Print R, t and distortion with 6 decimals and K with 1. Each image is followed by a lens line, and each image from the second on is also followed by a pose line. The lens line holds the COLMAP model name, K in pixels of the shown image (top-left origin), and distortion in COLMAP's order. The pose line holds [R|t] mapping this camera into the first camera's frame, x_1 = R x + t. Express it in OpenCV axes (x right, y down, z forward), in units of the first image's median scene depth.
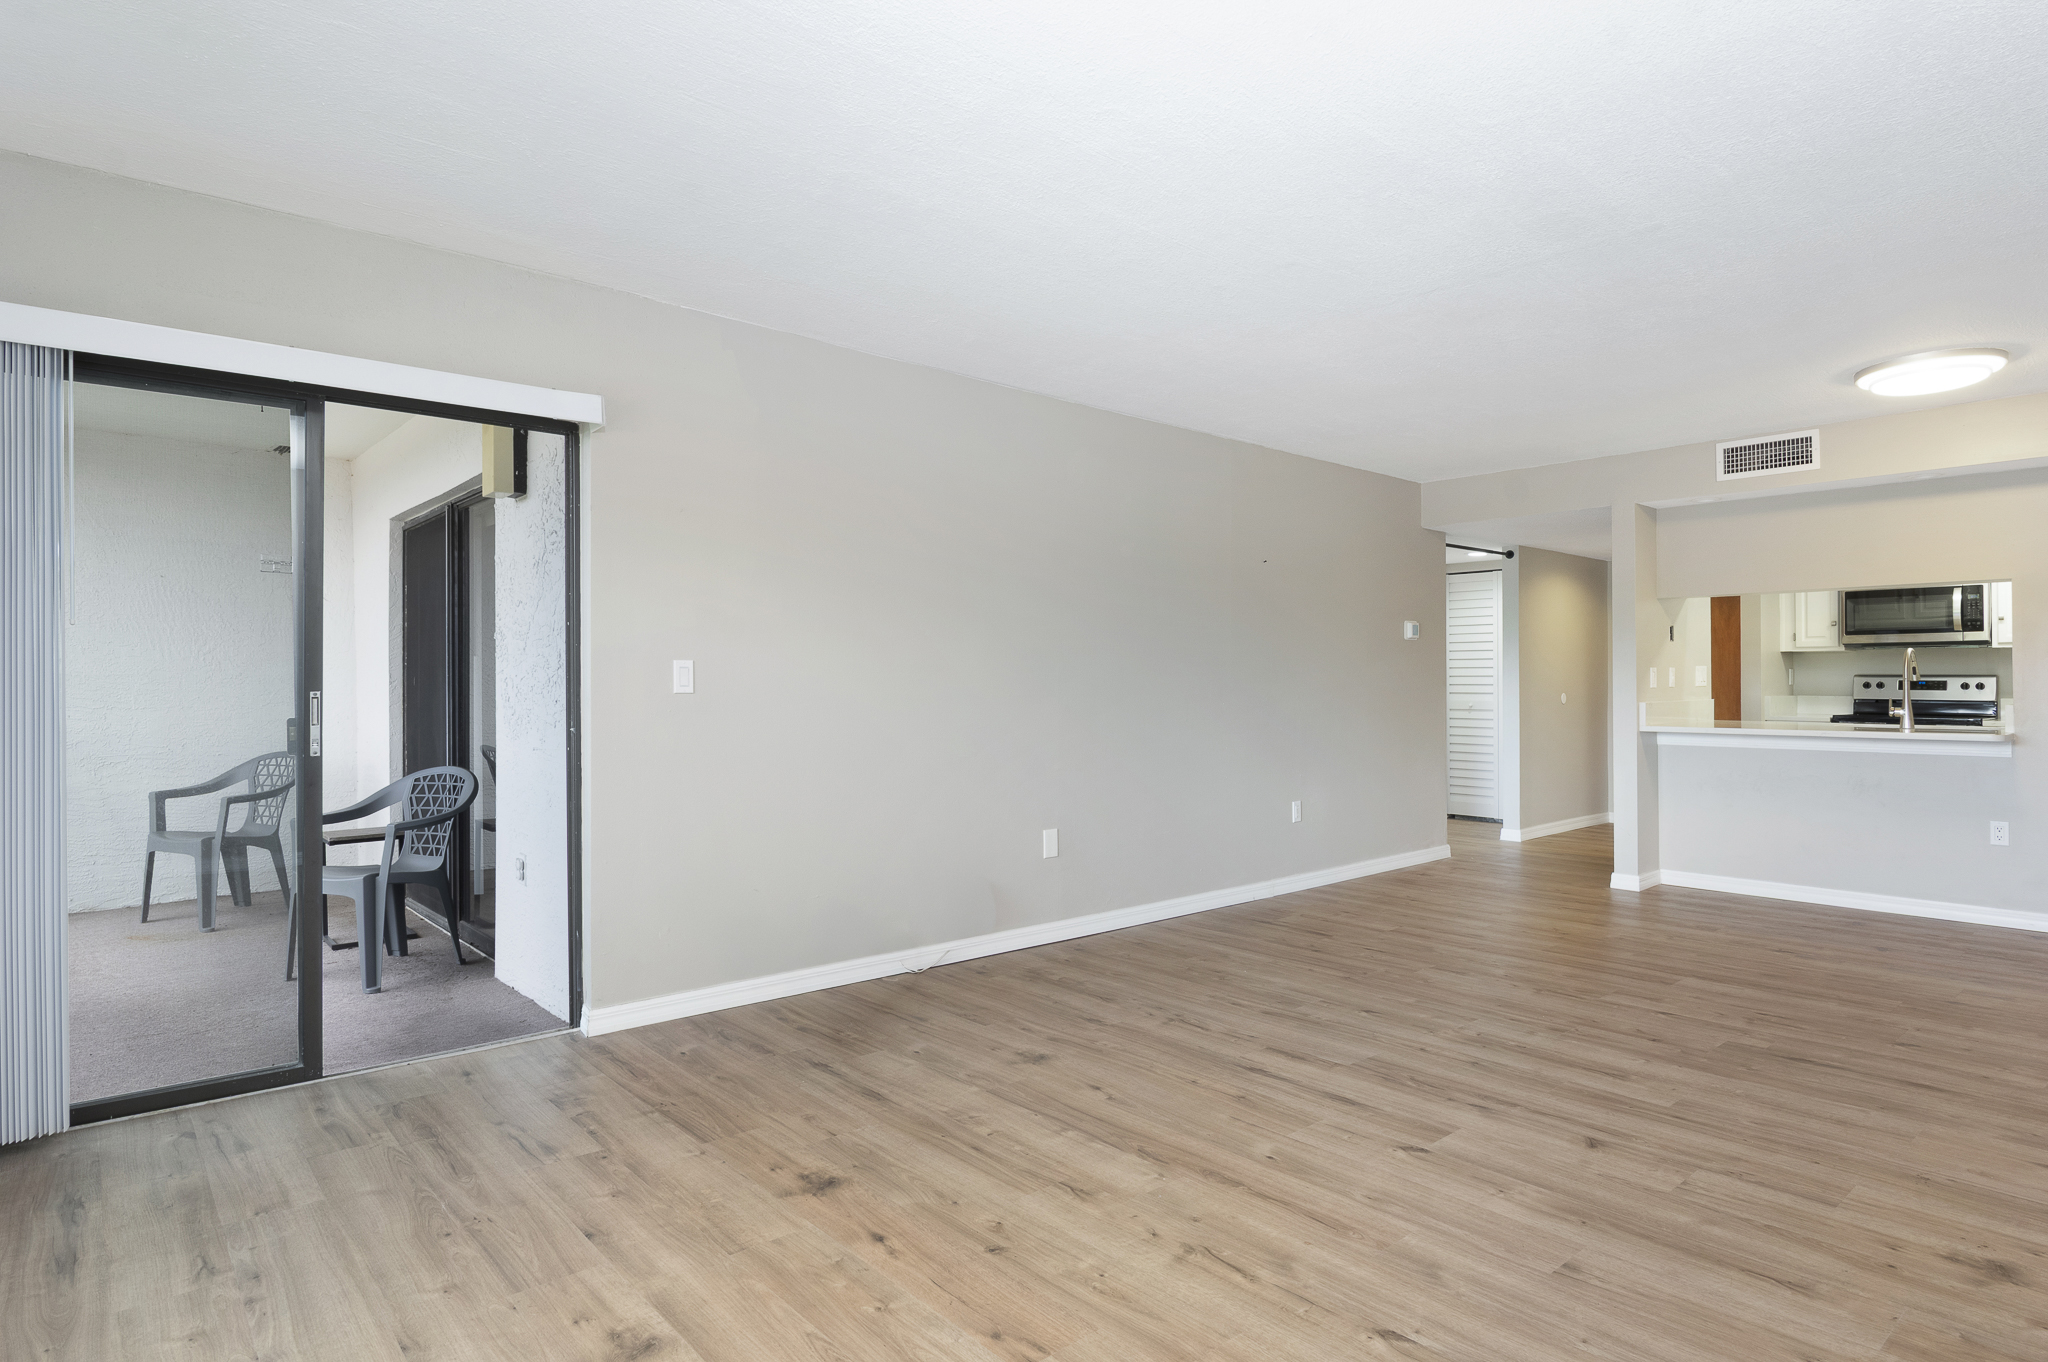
lens RADIAL K [[1118.2, 0, 1024.0], [0, 1118.2, 681.0], [0, 0, 1]] dist [-0.003761, -0.001471]
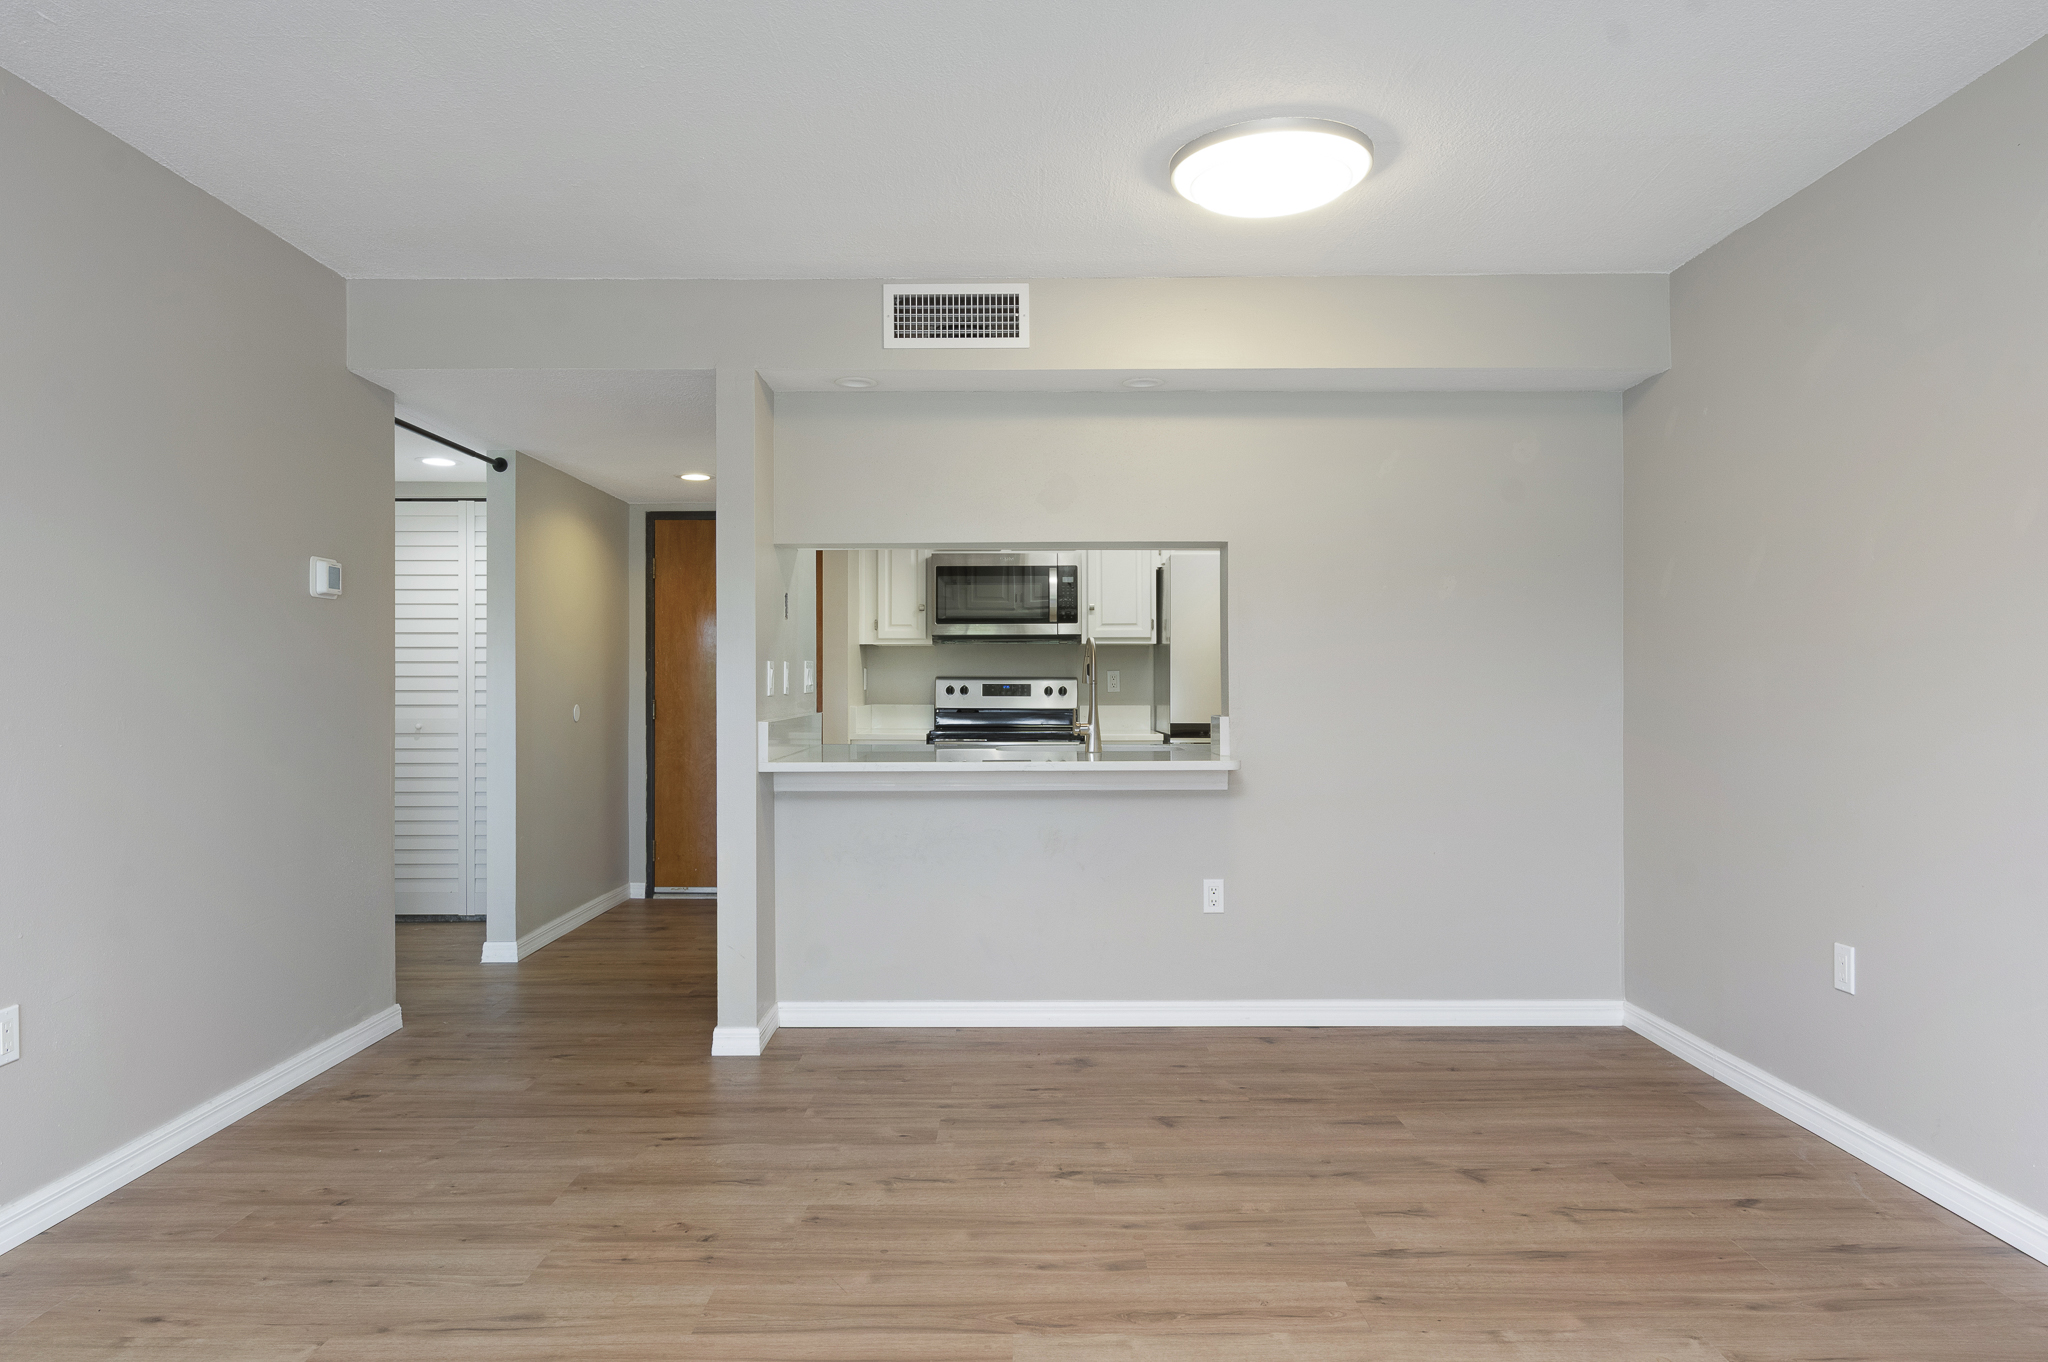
lens RADIAL K [[1242.3, 0, 997.7], [0, 1242.3, 678.0], [0, 0, 1]] dist [0.000814, 0.000065]
pose [[0.657486, 0.005558, 0.753446, 0.205816], [-0.000162, 0.999974, -0.007235, 0.002553], [-0.753467, 0.004635, 0.657470, 0.659513]]
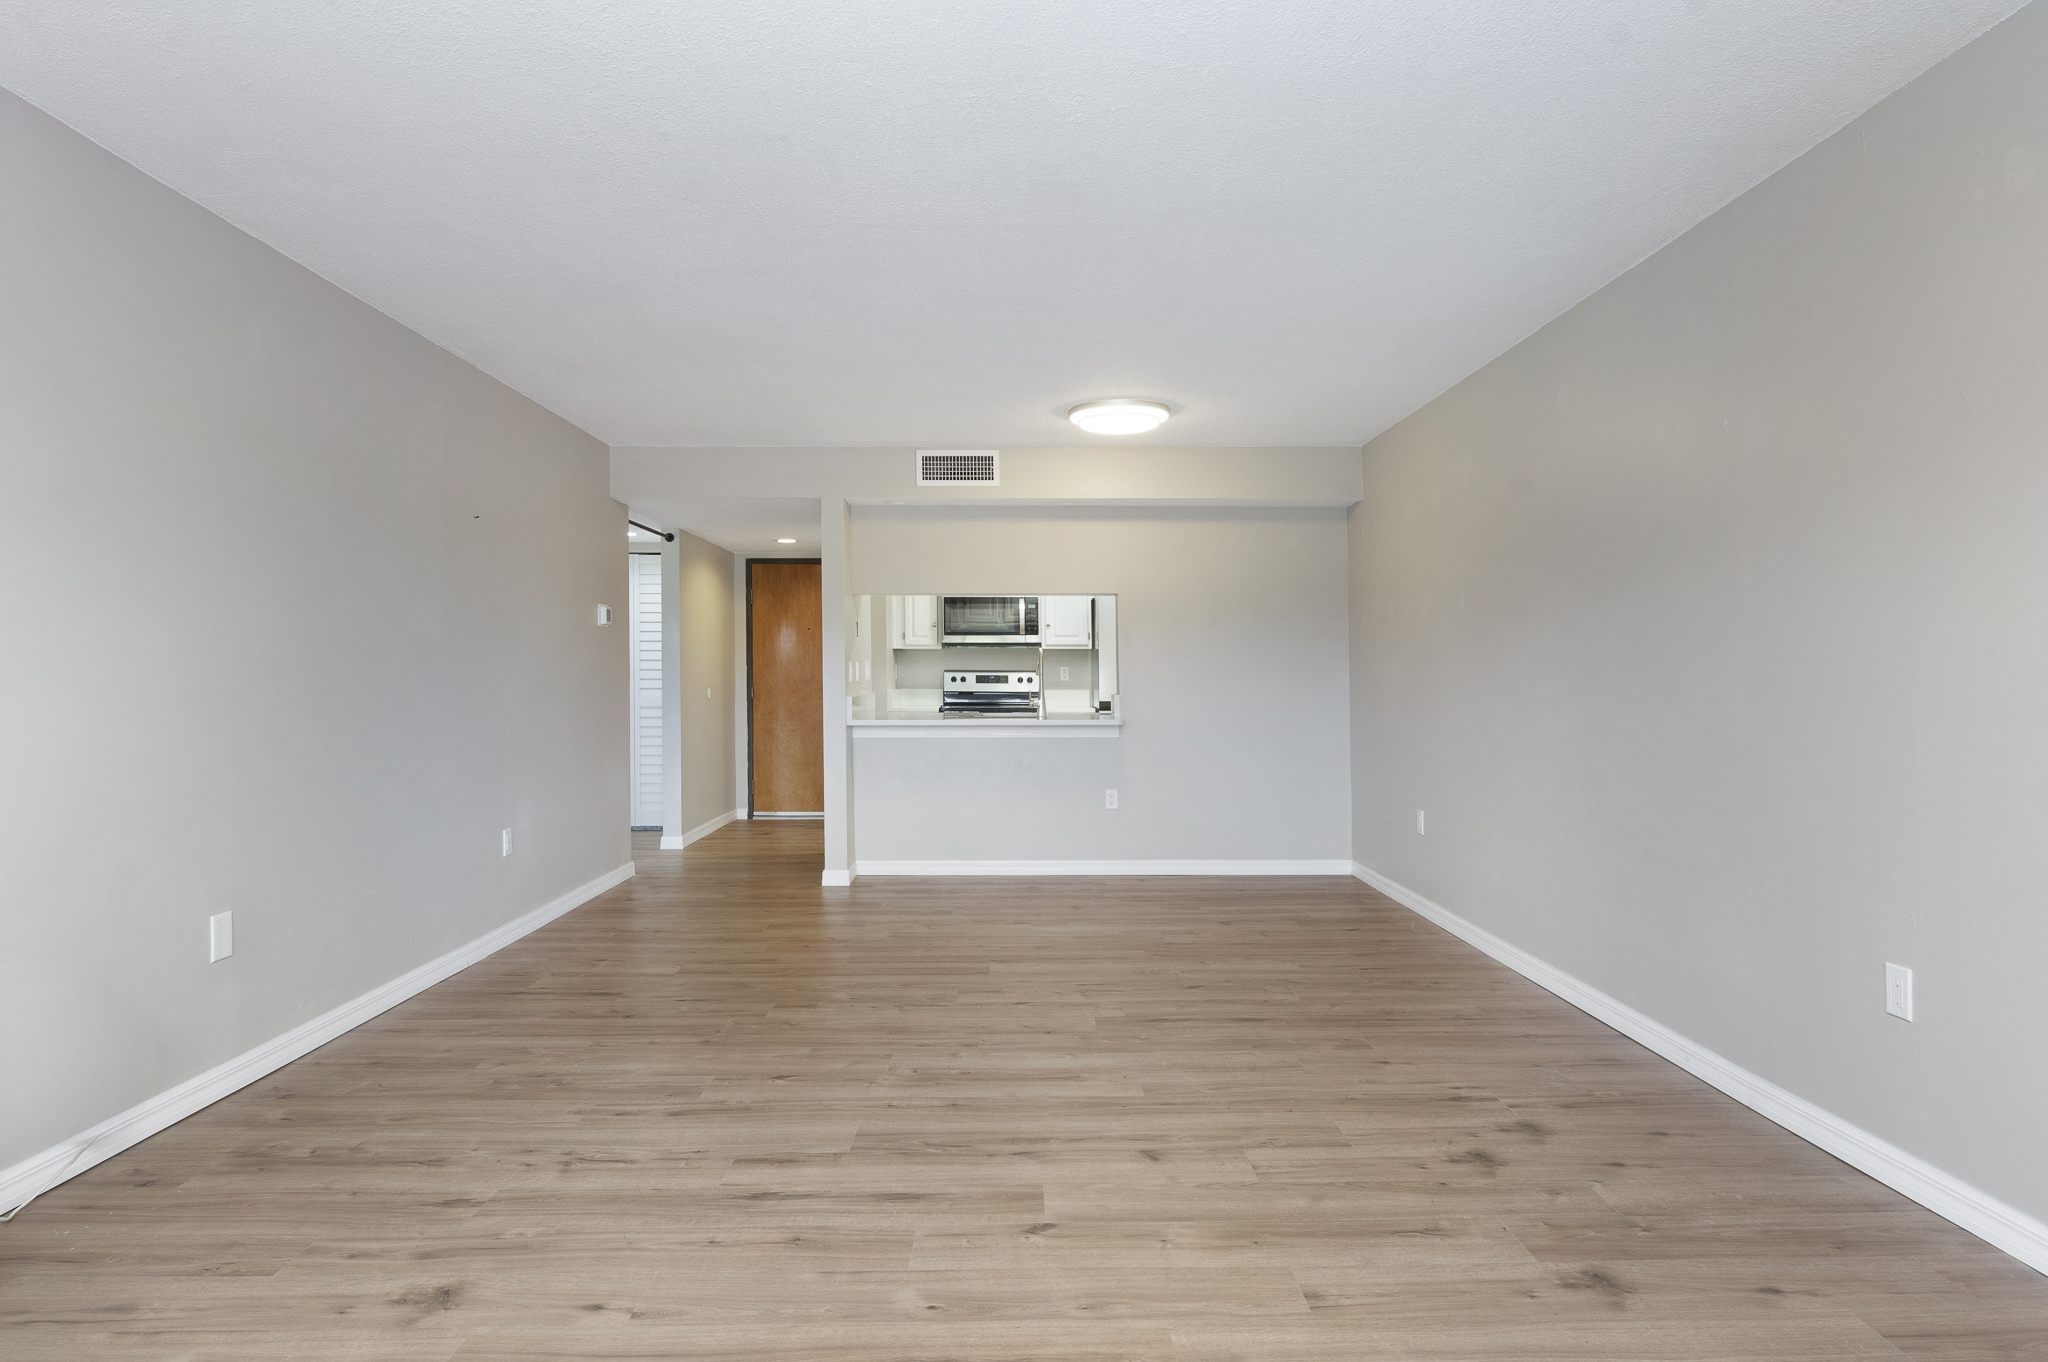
lens RADIAL K [[1177.2, 0, 1024.0], [0, 1177.2, 681.0], [0, 0, 1]] dist [-0.003214, -0.001294]
pose [[0.640718, -0.002666, 0.767772, -0.211058], [-0.001599, 0.999987, 0.004807, -0.000702], [-0.767775, -0.004307, 0.640705, 0.268602]]
